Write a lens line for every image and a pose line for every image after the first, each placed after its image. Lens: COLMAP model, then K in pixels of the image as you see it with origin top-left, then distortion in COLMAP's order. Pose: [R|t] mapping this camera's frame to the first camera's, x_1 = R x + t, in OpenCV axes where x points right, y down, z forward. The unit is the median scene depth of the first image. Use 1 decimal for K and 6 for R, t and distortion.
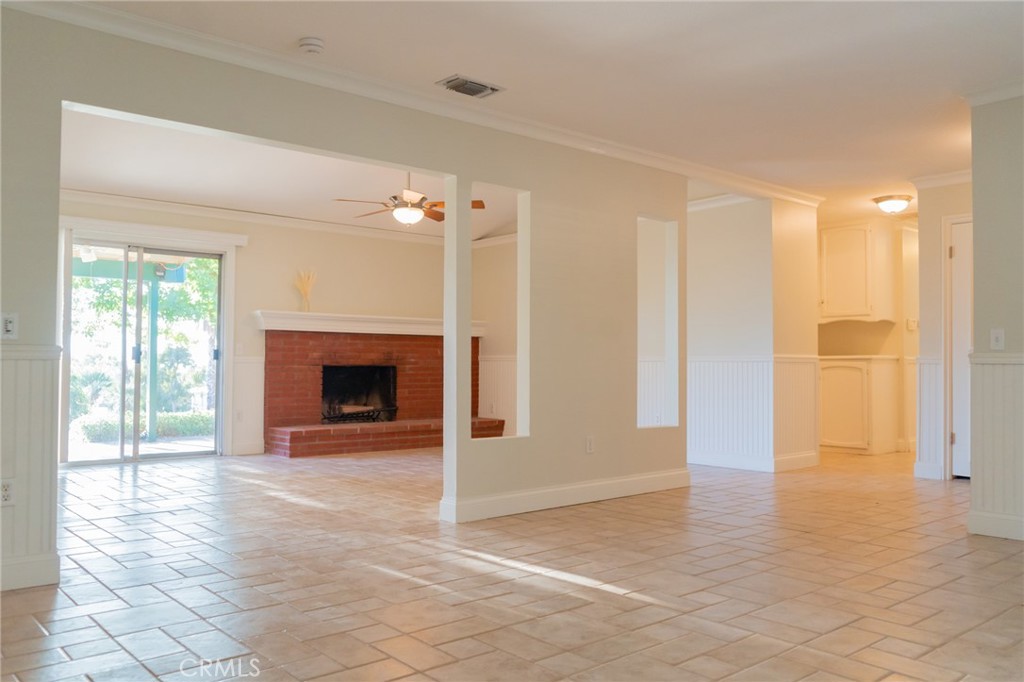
lens RADIAL K [[822.7, 0, 505.6], [0, 822.7, 342.2], [0, 0, 1]] dist [-0.033806, 0.000543]
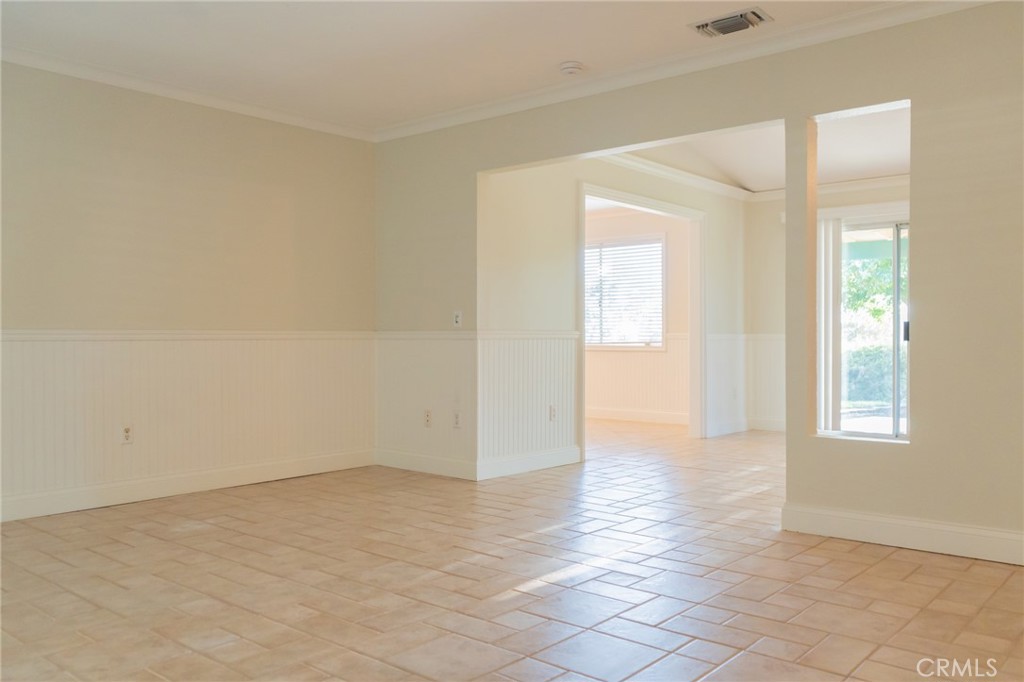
lens RADIAL K [[822.7, 0, 505.6], [0, 822.7, 342.2], [0, 0, 1]] dist [-0.033806, 0.000543]
pose [[0.153371, -0.001201, -0.988168, 1.028444], [0.027802, 0.999609, 0.003101, 0.023360], [0.987778, -0.027948, 0.153344, 0.829004]]
